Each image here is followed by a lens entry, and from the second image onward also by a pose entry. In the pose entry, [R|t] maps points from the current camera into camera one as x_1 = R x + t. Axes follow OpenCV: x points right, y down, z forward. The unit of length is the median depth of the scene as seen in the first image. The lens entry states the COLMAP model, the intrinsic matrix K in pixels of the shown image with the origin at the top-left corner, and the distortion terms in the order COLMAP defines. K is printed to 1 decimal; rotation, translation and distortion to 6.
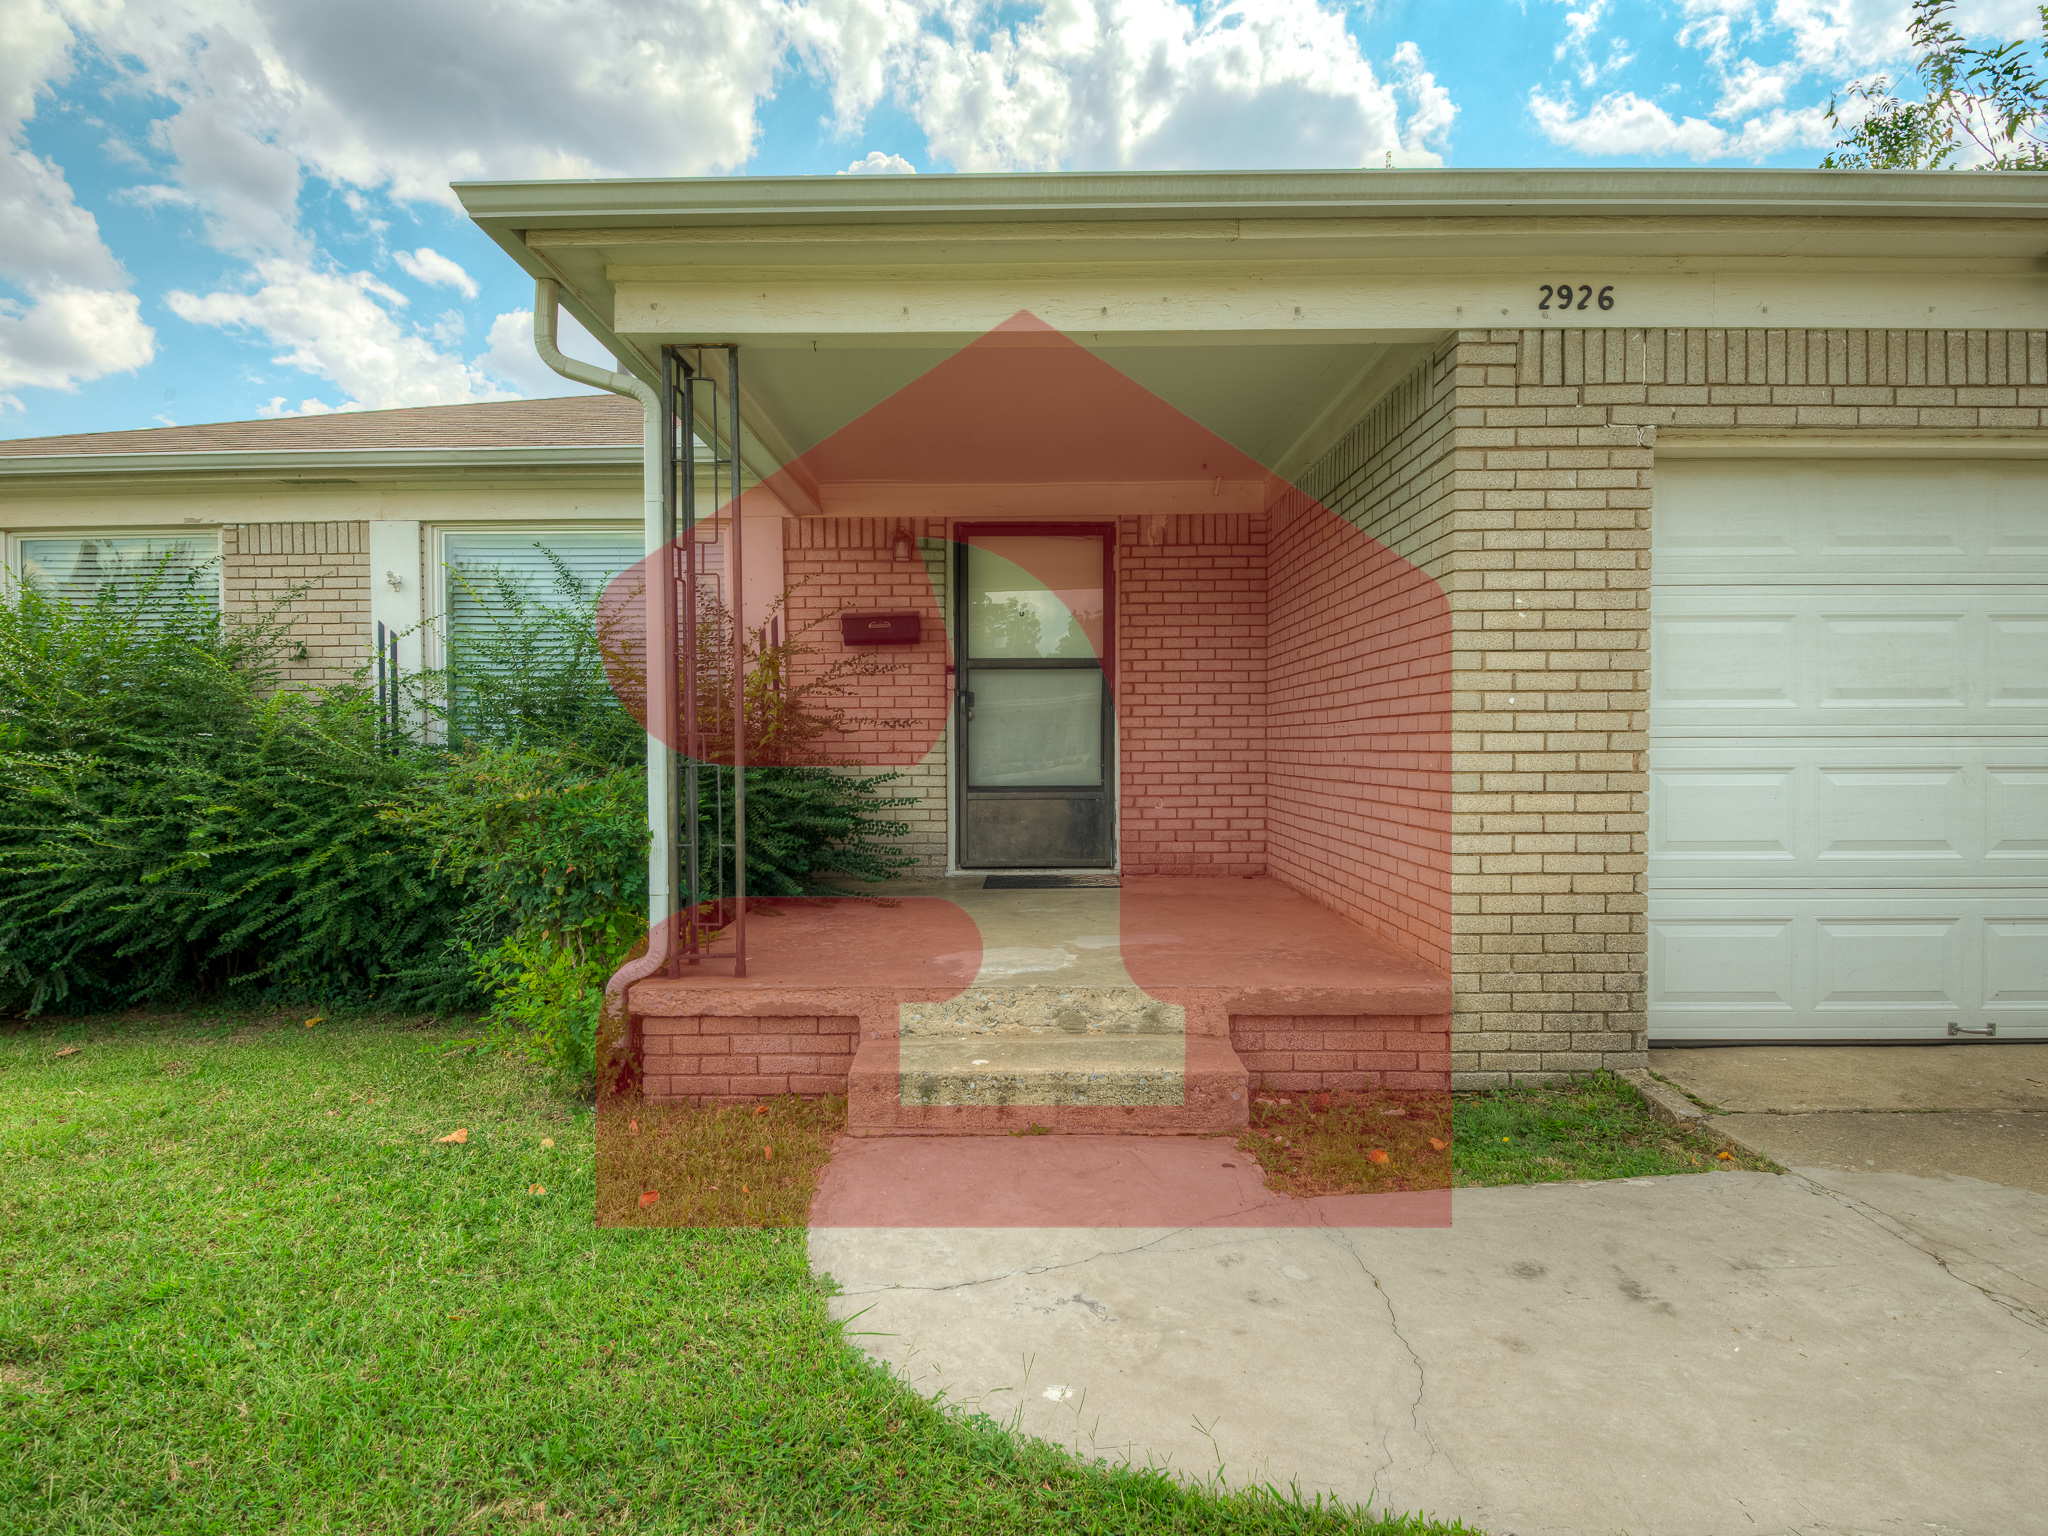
lens RADIAL K [[1084.8, 0, 1018.6], [0, 1084.8, 760.3], [0, 0, 1]] dist [0.000675, -0.001609]
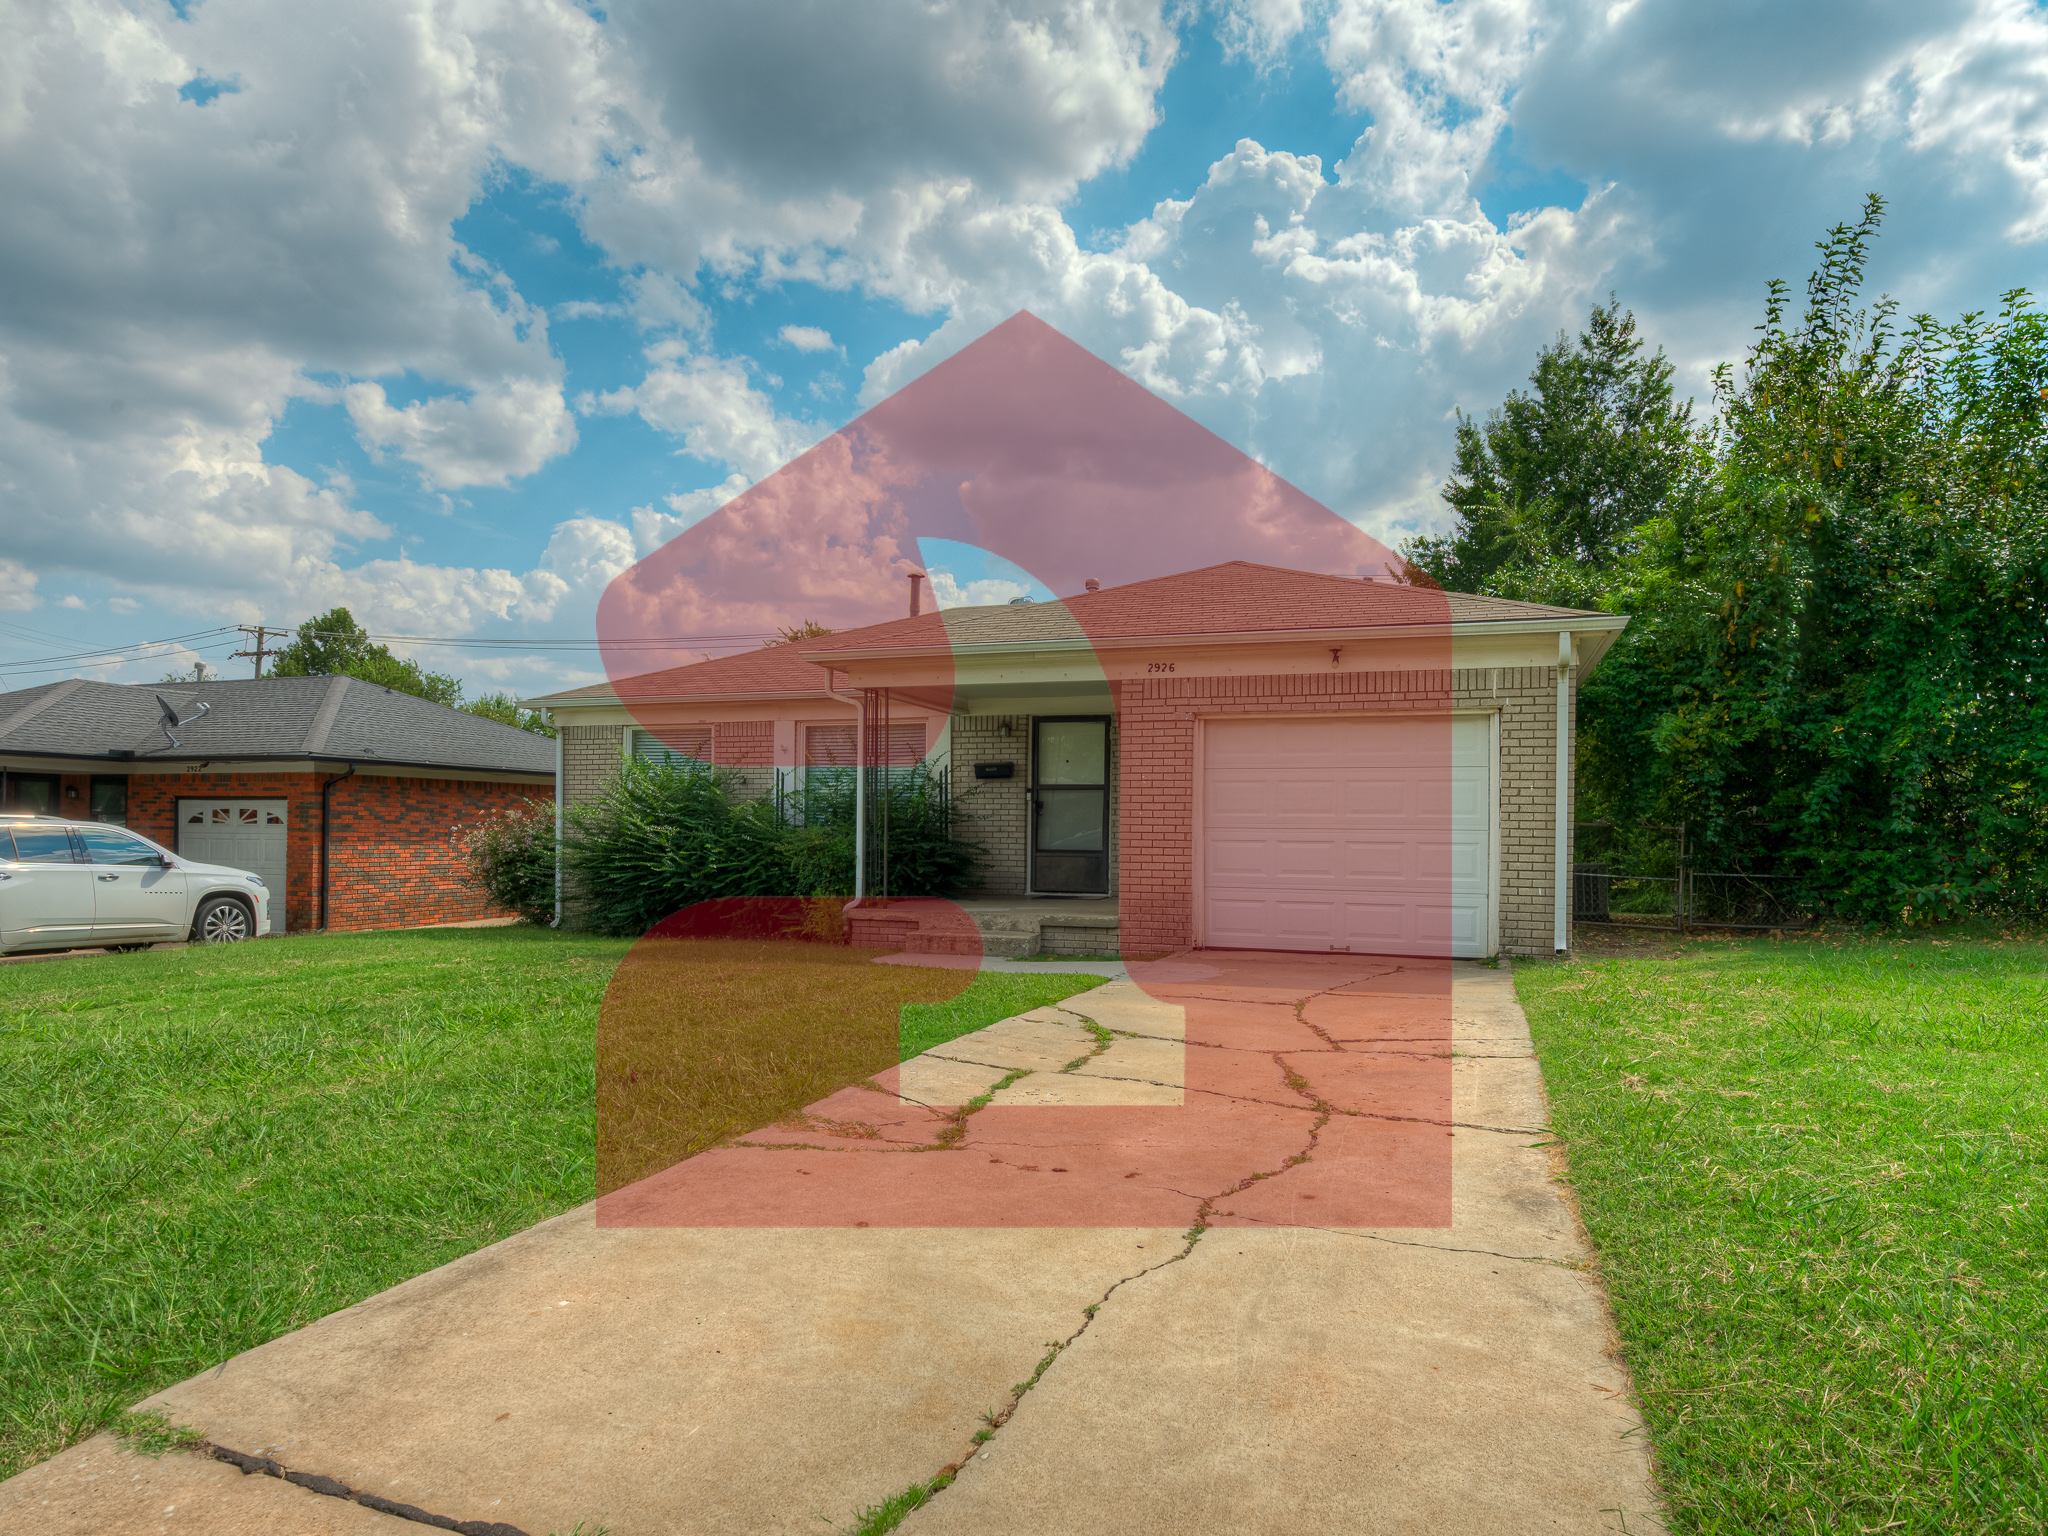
lens RADIAL K [[1214.3, 0, 1024.0], [0, 1214.3, 768.0], [0, 0, 1]] dist [-0.003944, -0.000400]
pose [[0.945805, -0.003152, -0.324719, 1.114051], [-0.018294, 0.997848, -0.062970, 0.027268], [0.324218, 0.065497, 0.943712, -1.891664]]
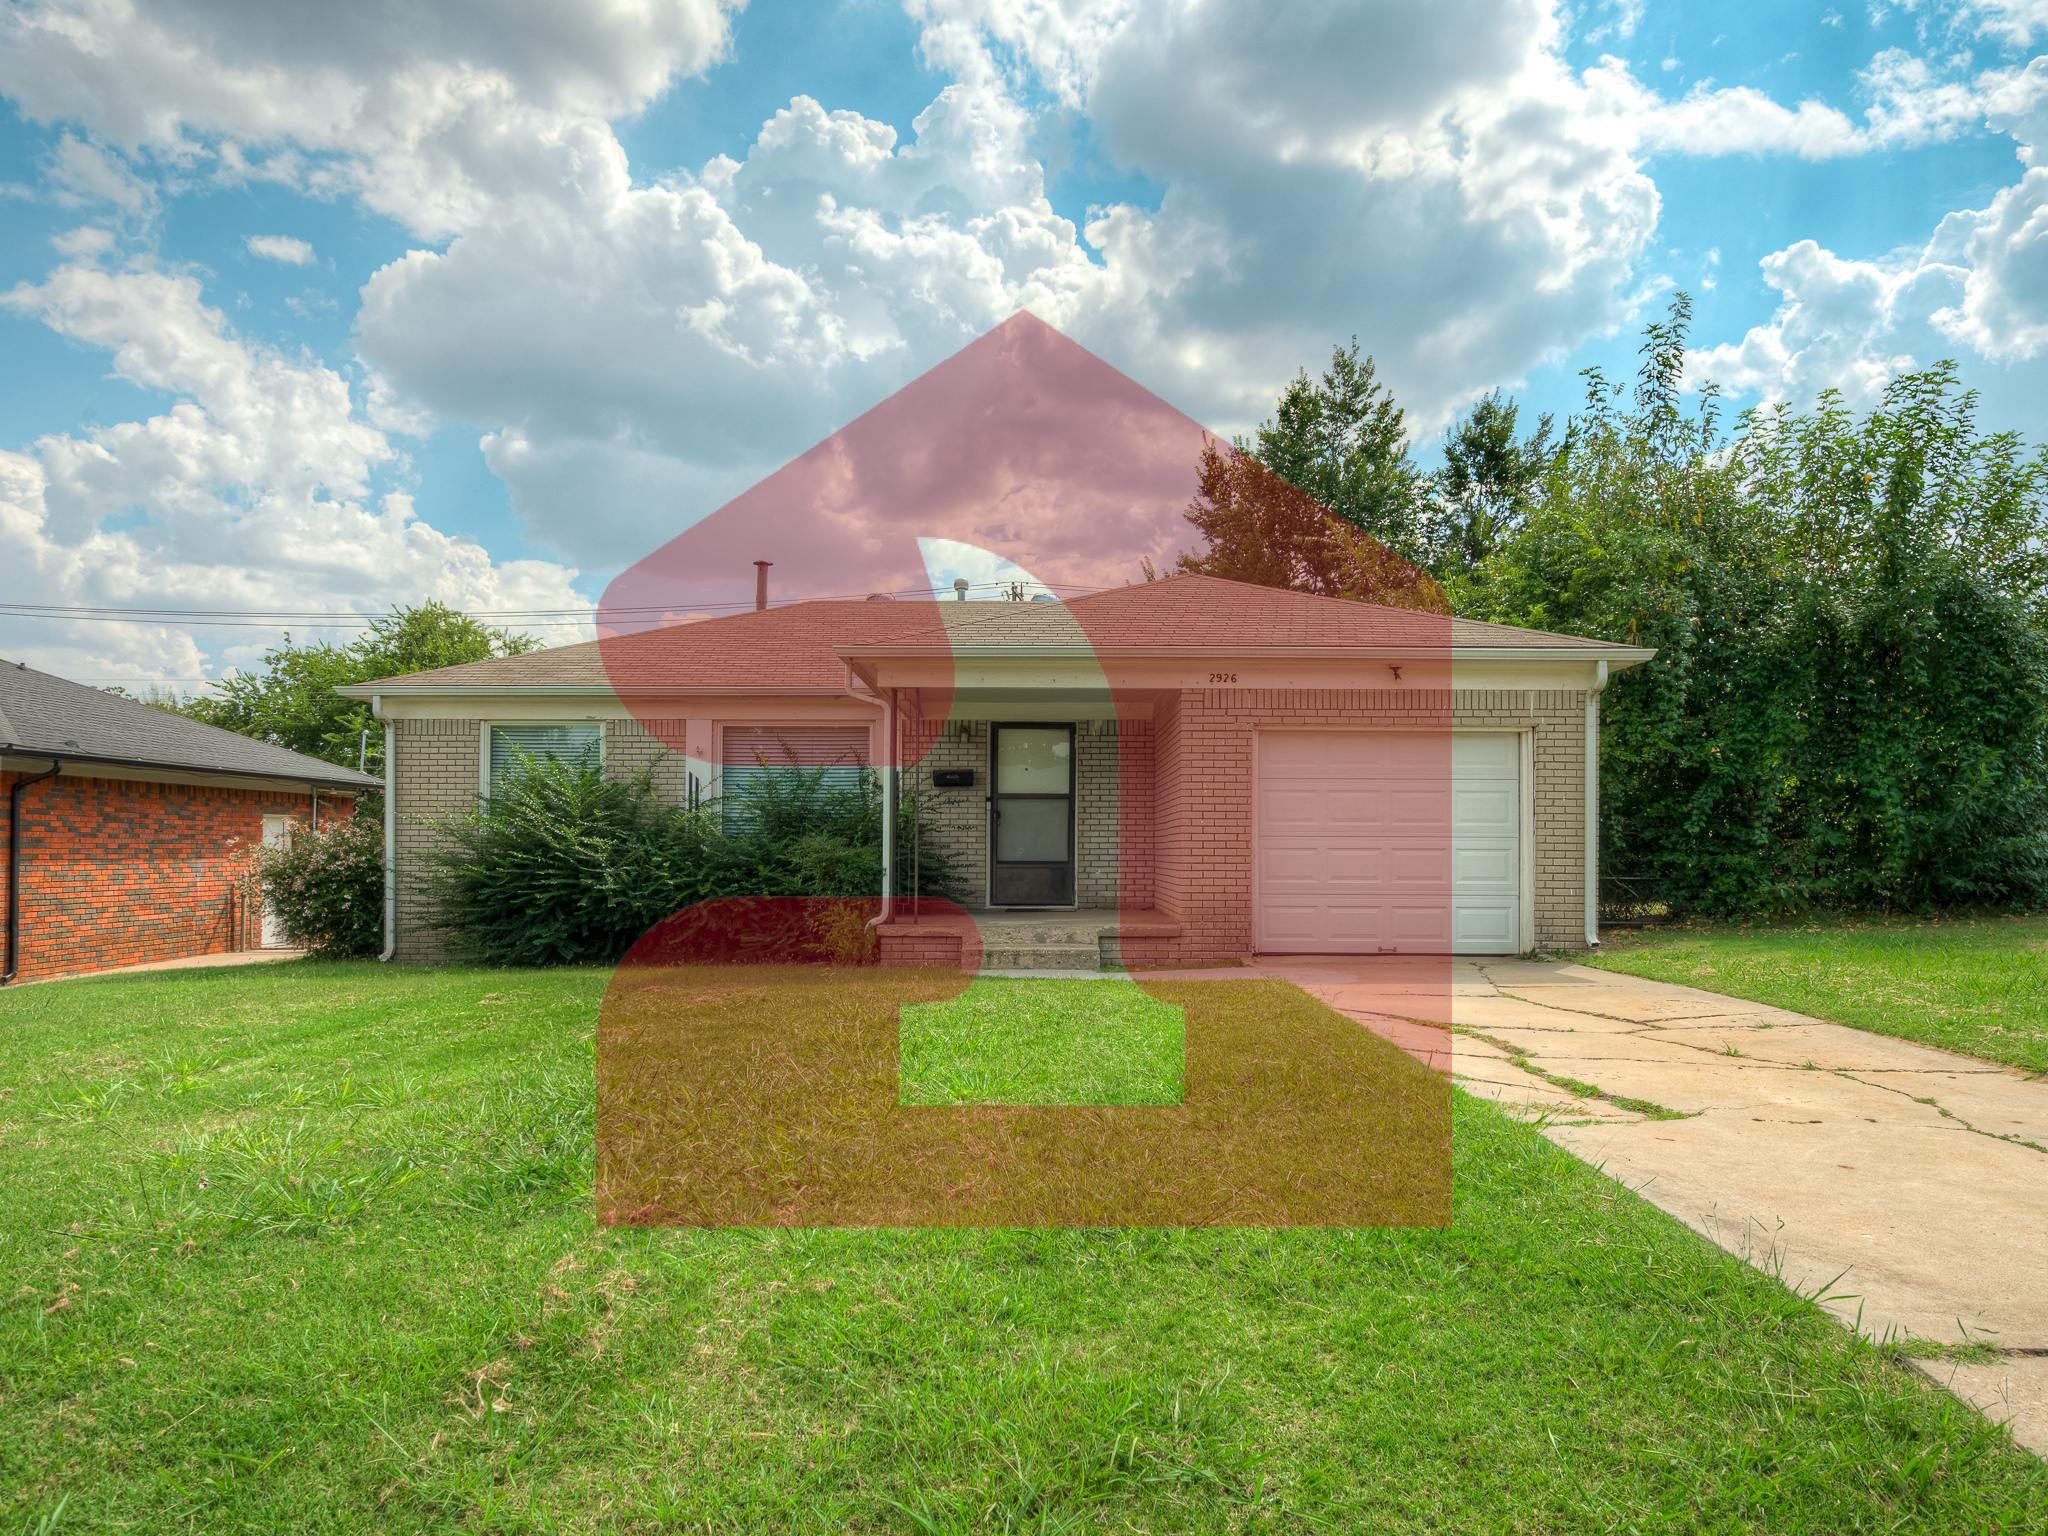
lens RADIAL K [[1302.5, 0, 1024.0], [0, 1302.5, 768.0], [0, 0, 1]] dist [-0.004400, -0.001380]
pose [[0.999950, 0.008327, -0.005586, 0.020187], [-0.008730, 0.997027, -0.076563, 0.061747], [0.004932, 0.076608, 0.997049, -2.190659]]
